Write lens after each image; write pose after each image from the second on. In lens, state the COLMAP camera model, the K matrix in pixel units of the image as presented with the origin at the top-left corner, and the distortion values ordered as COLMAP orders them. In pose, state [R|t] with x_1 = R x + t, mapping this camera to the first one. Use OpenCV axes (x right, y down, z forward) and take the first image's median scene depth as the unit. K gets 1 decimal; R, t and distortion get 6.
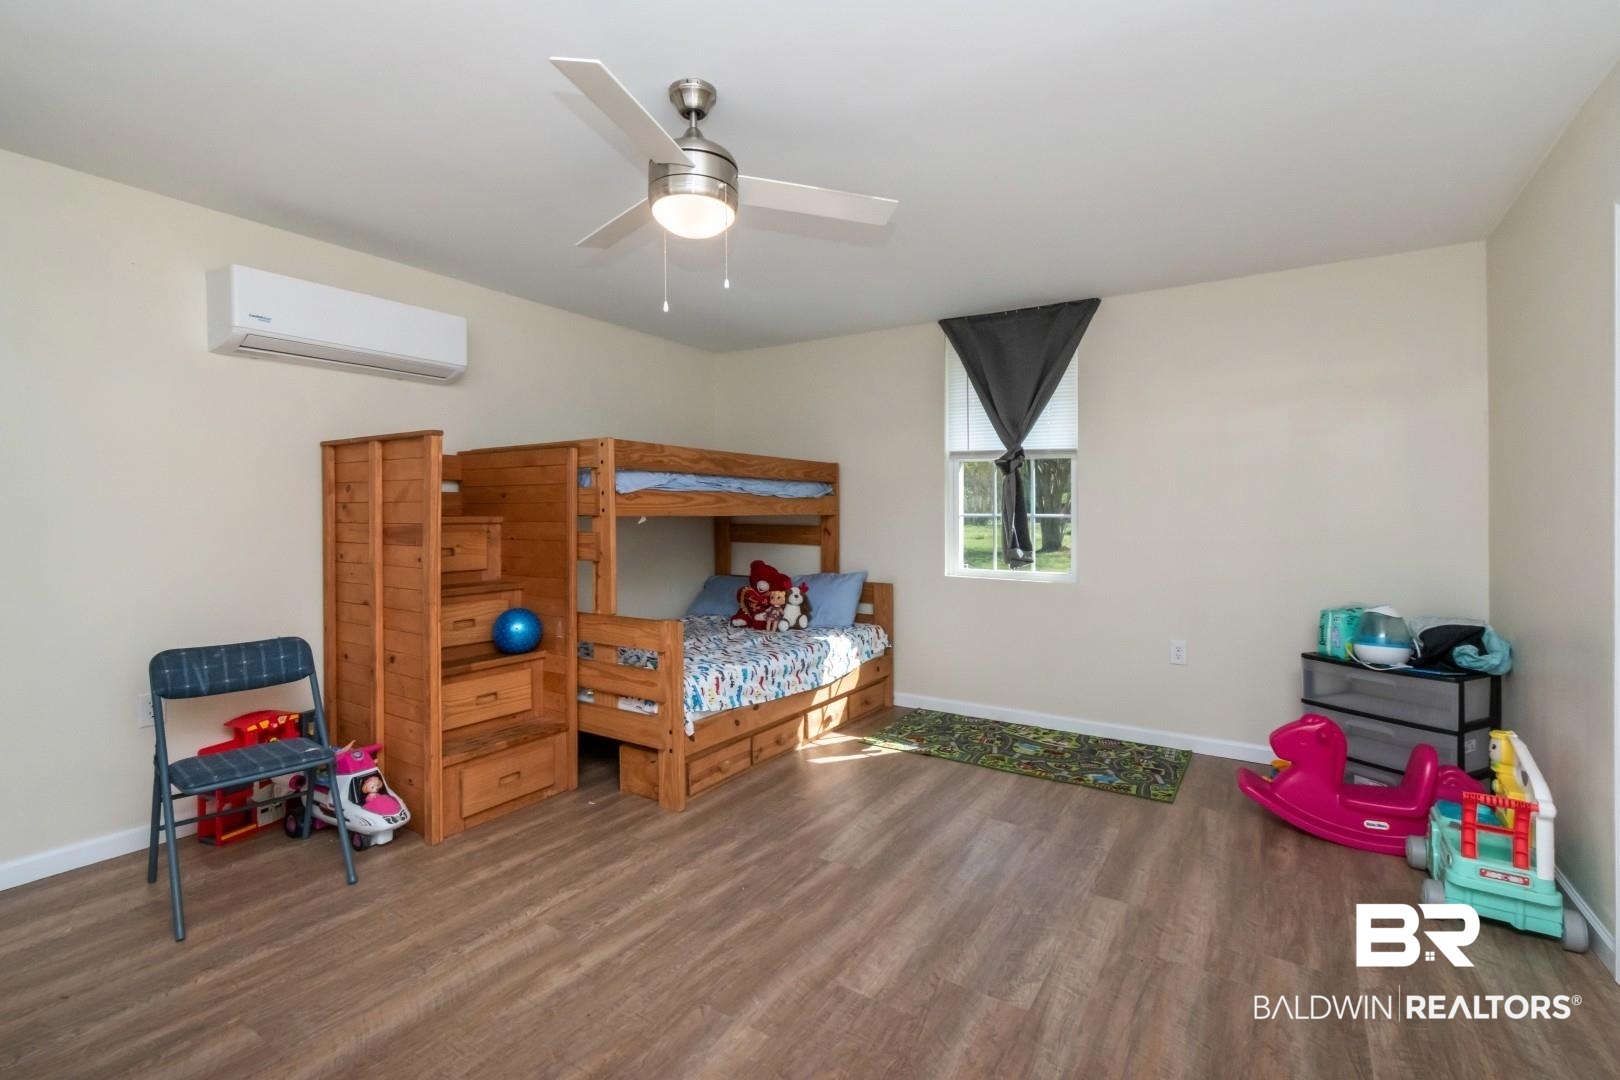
lens RADIAL K [[721.7, 0, 796.2], [0, 721.7, 517.1], [0, 0, 1]] dist [0.000881, -0.000019]
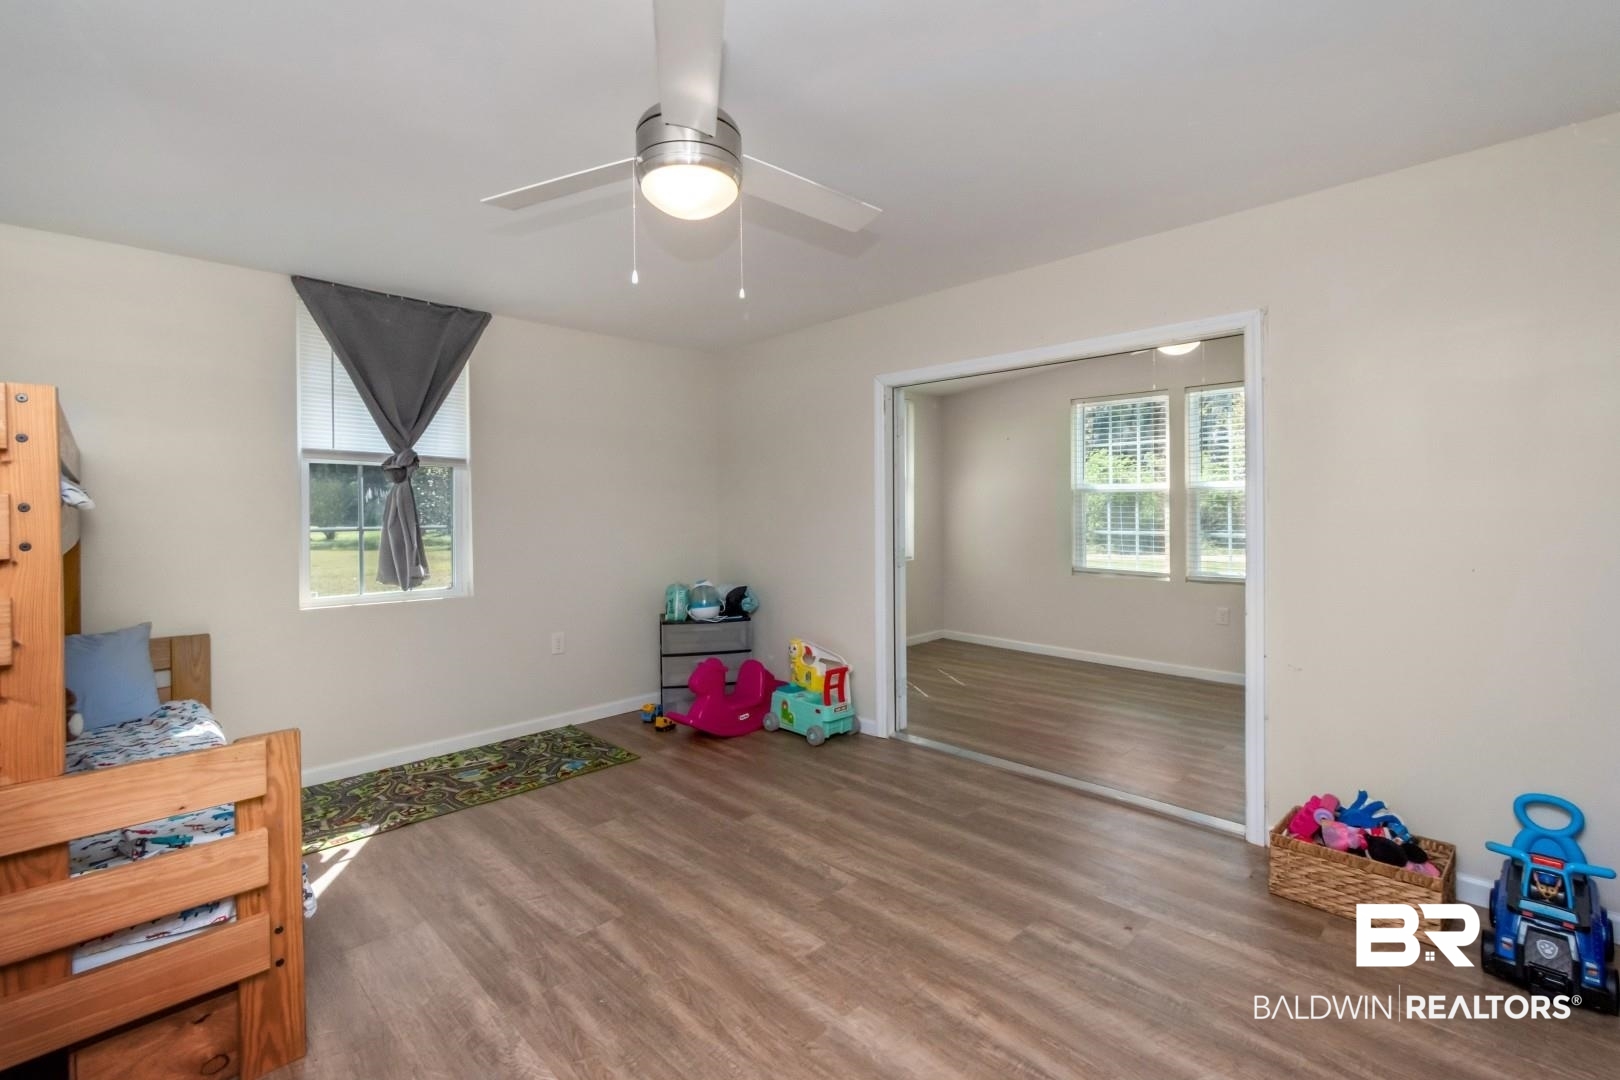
lens RADIAL K [[721.7, 0, 796.2], [0, 721.7, 517.1], [0, 0, 1]] dist [0.000881, -0.000019]
pose [[0.209466, -0.014867, 0.977703, -0.525841], [0.013156, 0.999837, 0.012385, -0.024681], [-0.977727, 0.010268, 0.209627, 0.393496]]
